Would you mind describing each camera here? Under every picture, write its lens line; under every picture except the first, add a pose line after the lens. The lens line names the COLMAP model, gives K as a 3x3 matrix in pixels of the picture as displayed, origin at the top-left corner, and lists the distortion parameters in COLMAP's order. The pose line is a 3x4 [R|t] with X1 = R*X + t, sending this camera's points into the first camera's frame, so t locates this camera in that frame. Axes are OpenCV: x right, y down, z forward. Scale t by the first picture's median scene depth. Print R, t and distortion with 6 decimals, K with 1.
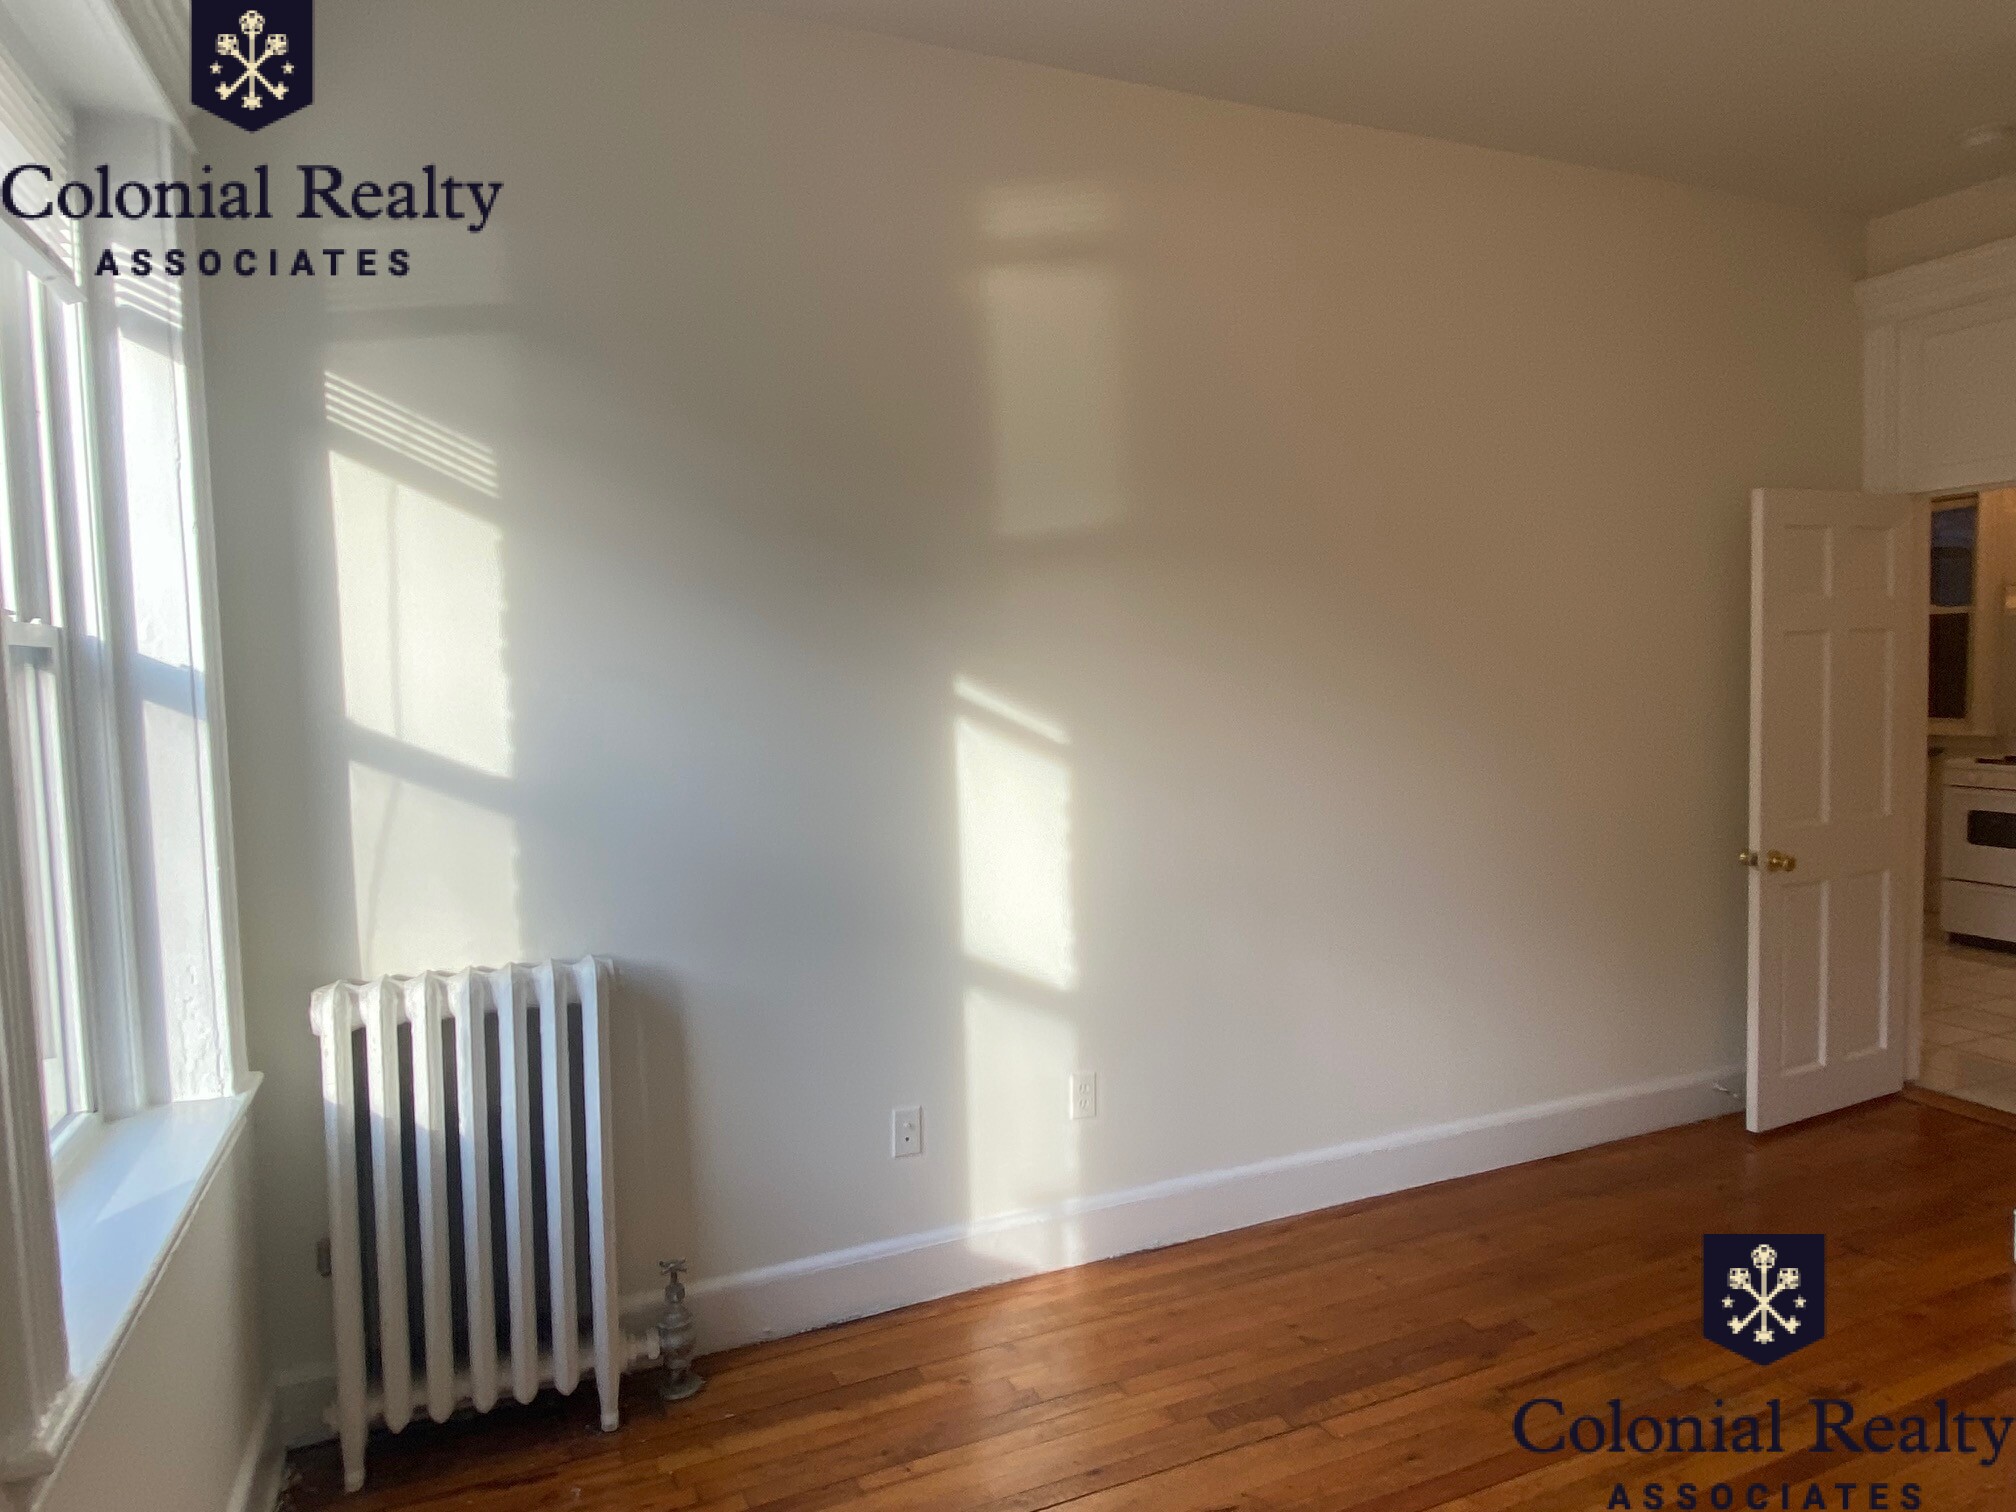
lens RADIAL K [[1217.3, 0, 1000.6], [0, 1217.3, 749.8], [0, 0, 1]] dist [0.044336, -0.046458]
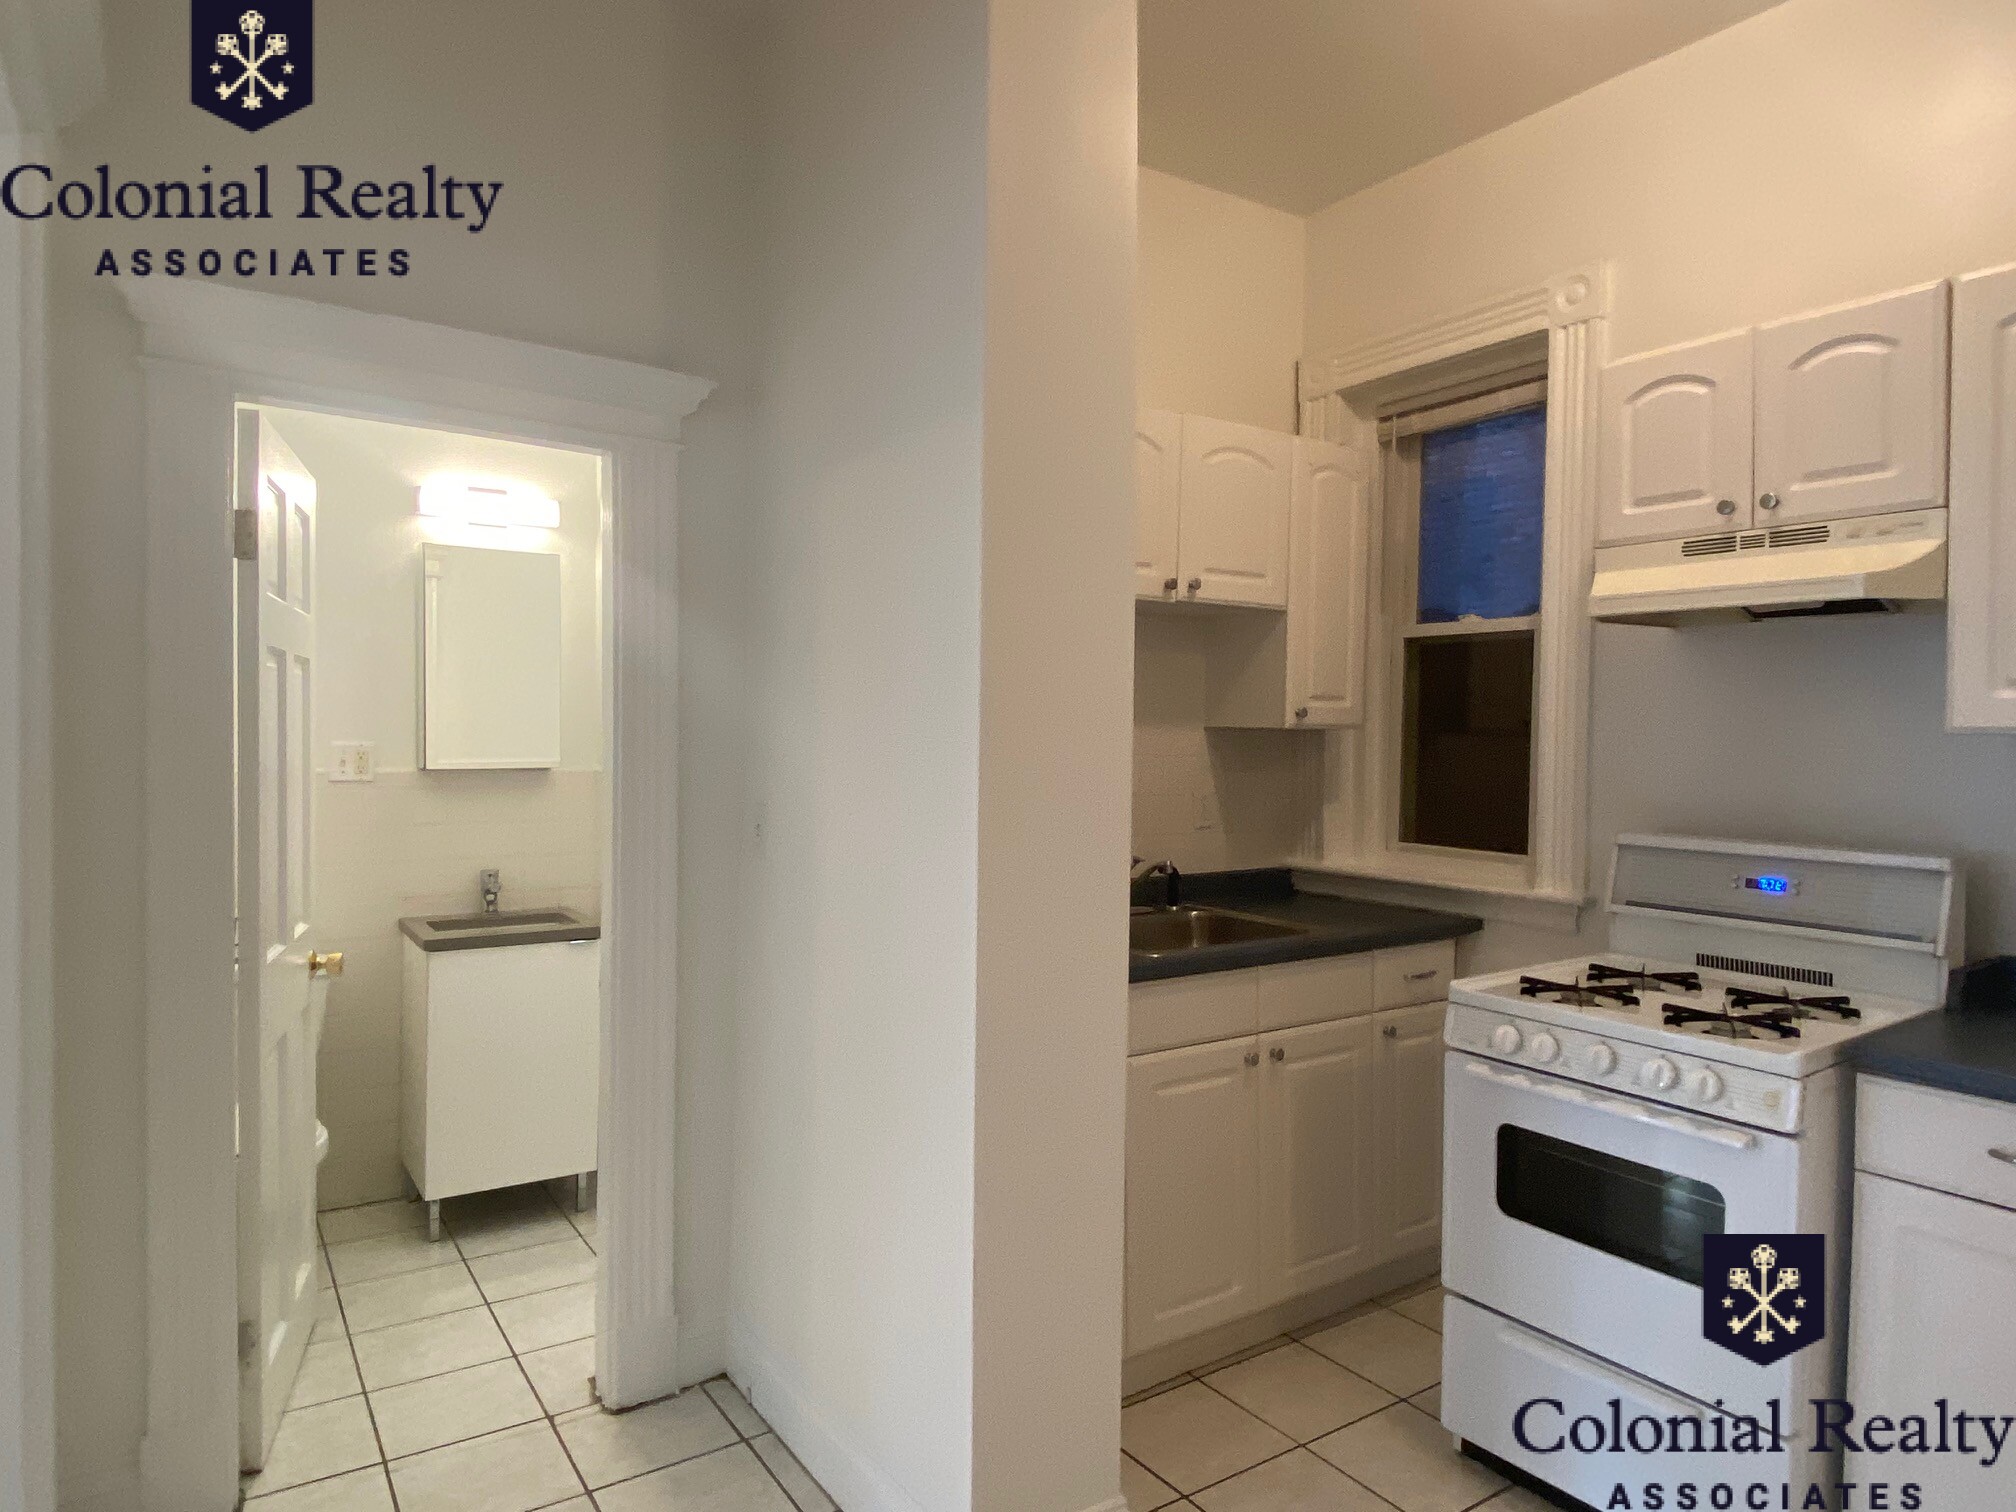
lens RADIAL K [[1209.3, 0, 1001.0], [0, 1209.3, 746.7], [0, 0, 1]] dist [0.076719, -0.087889]
pose [[0.980164, 0.034863, 0.195096, 0.552429], [-0.025021, 0.998298, -0.052684, -0.041311], [-0.196601, 0.046758, 0.979368, 0.646855]]
